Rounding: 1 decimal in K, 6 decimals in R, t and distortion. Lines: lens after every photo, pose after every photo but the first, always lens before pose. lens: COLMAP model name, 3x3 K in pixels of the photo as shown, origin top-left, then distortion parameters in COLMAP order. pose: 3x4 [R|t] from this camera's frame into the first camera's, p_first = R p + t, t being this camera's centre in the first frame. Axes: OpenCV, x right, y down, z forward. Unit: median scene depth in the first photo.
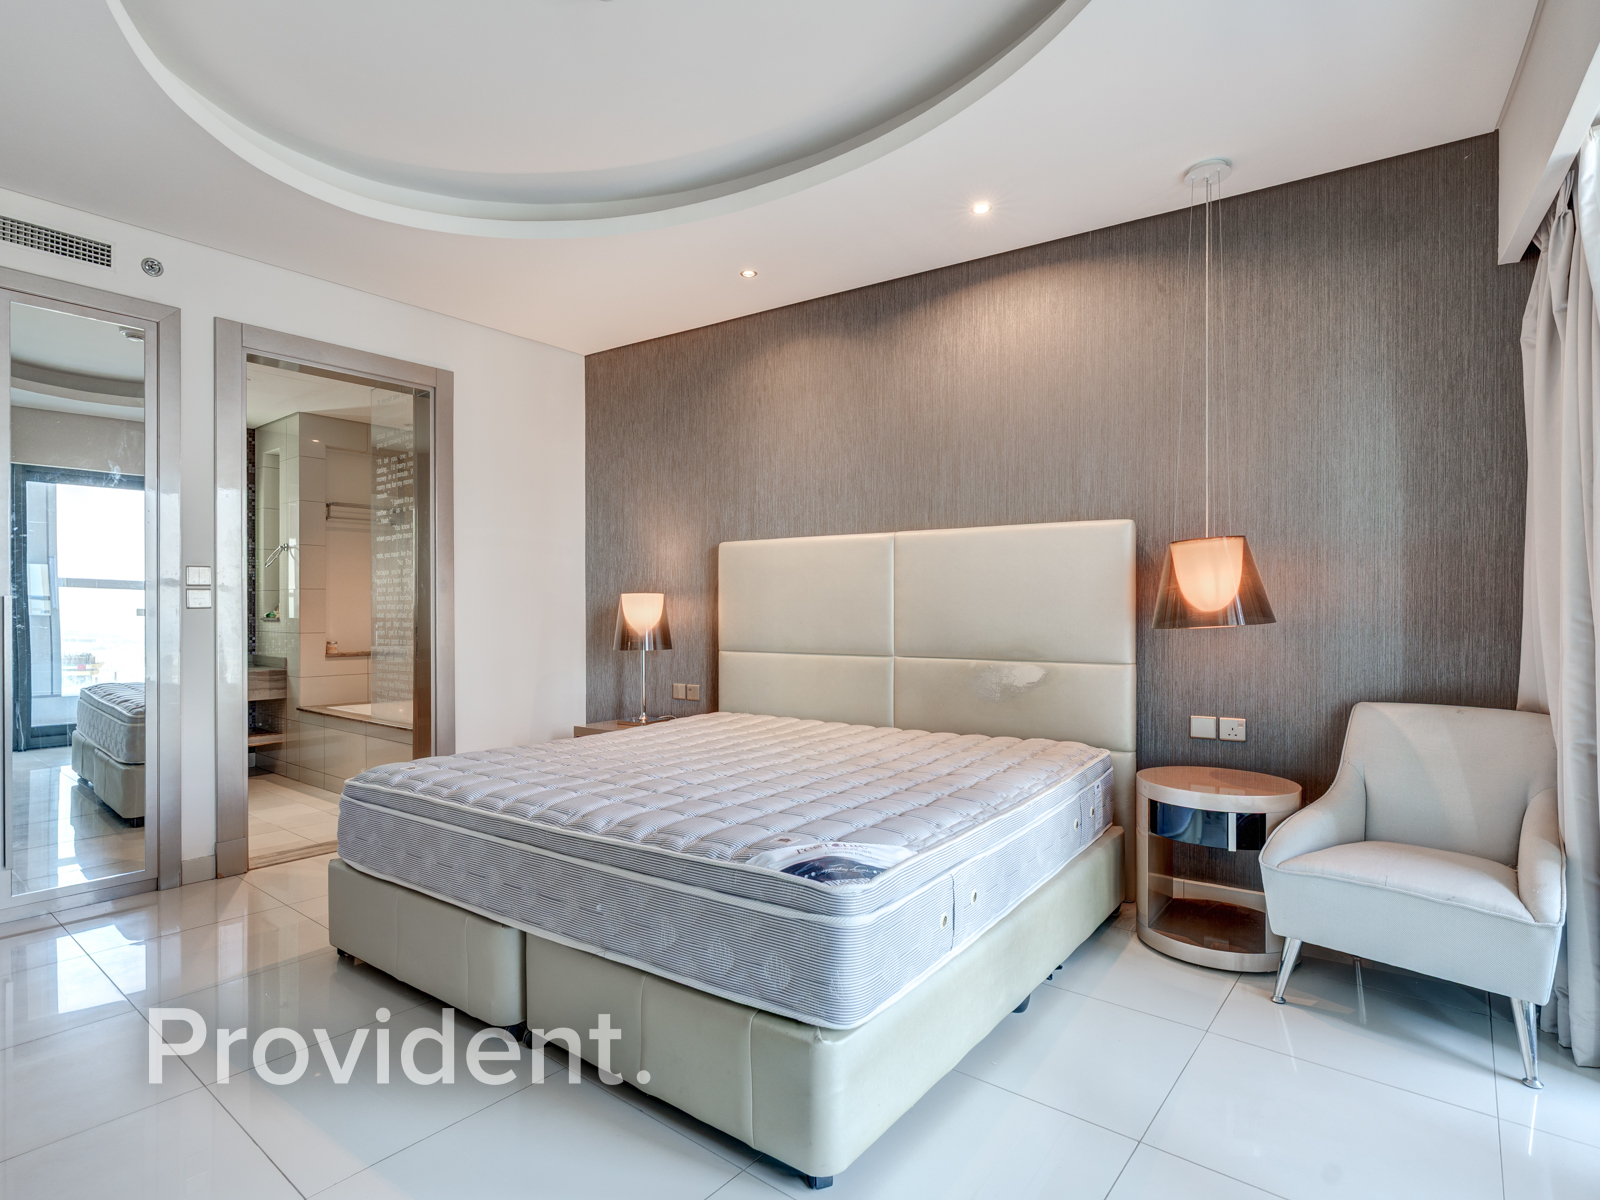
lens RADIAL K [[791.9, 0, 788.6], [0, 791.9, 599.1], [0, 0, 1]] dist [-0.002581, -0.000384]
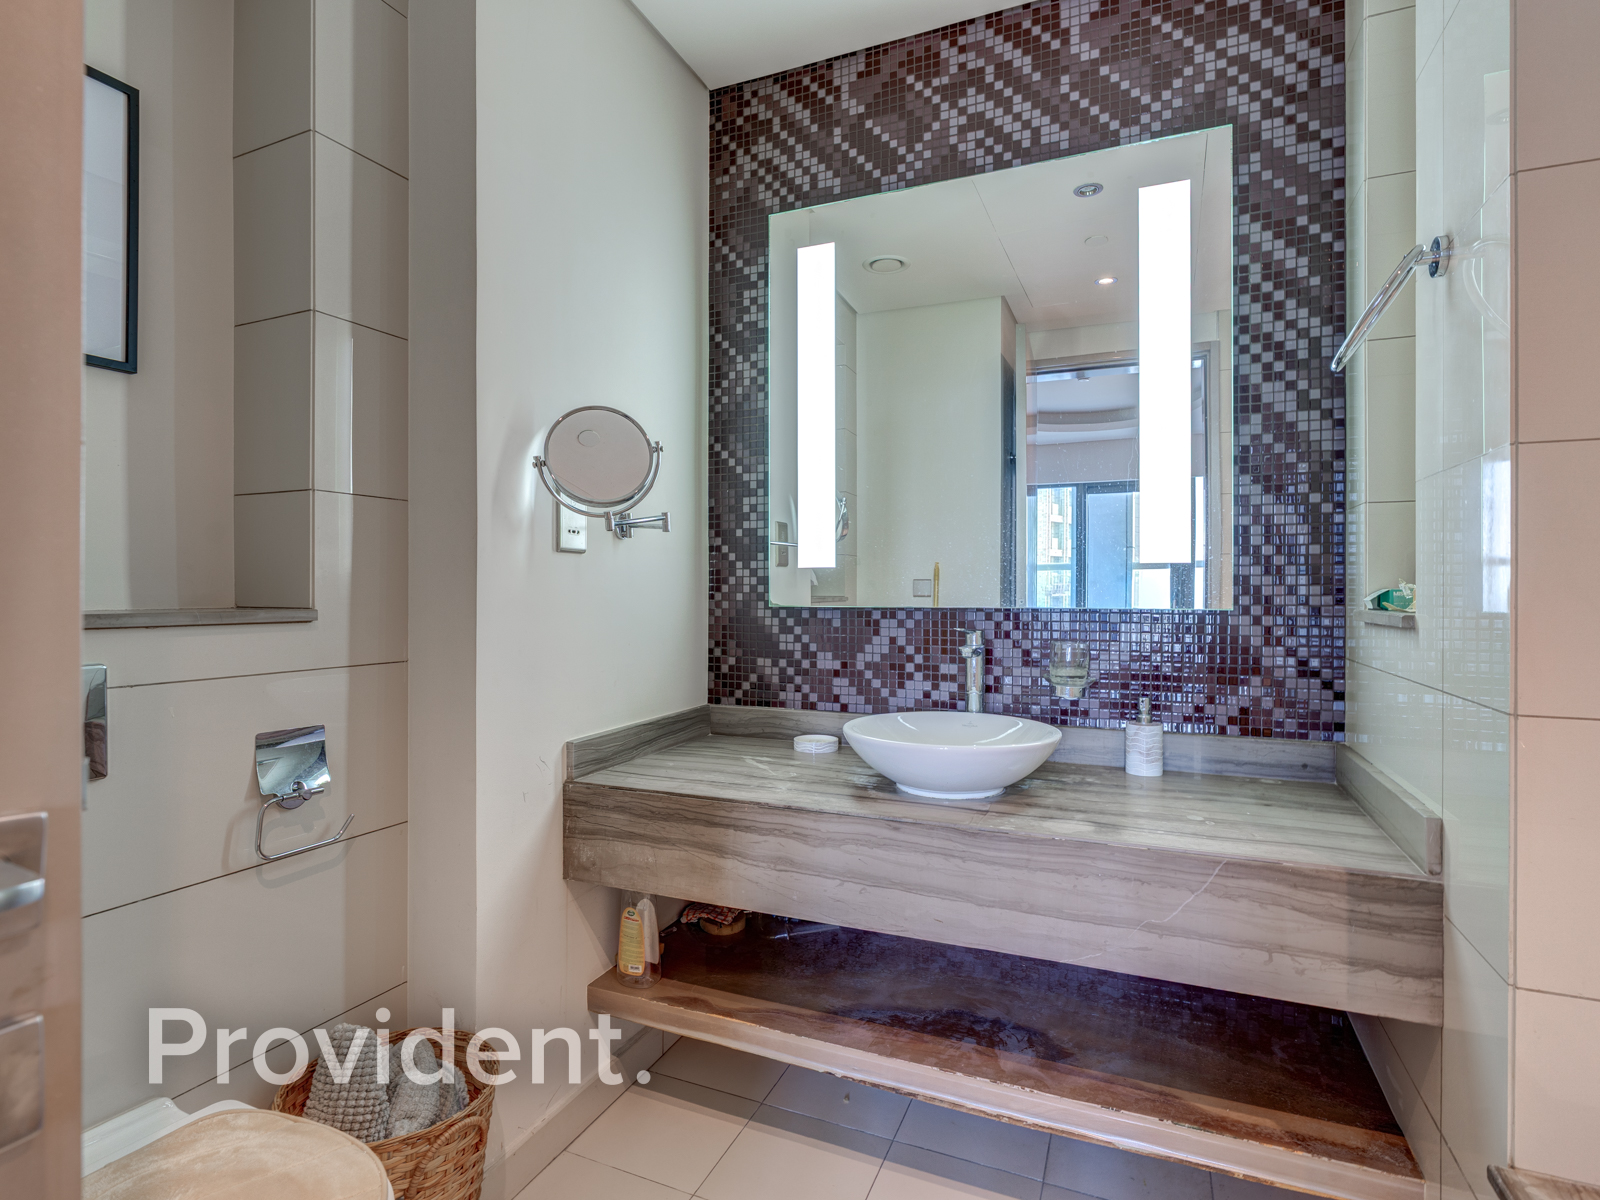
lens RADIAL K [[791.9, 0, 788.6], [0, 791.9, 599.1], [0, 0, 1]] dist [-0.002581, -0.000384]
pose [[0.274974, 0.010867, -0.961390, -0.489836], [0.016151, 0.999743, 0.015920, 0.012444], [0.961316, -0.019905, 0.274727, 0.789263]]
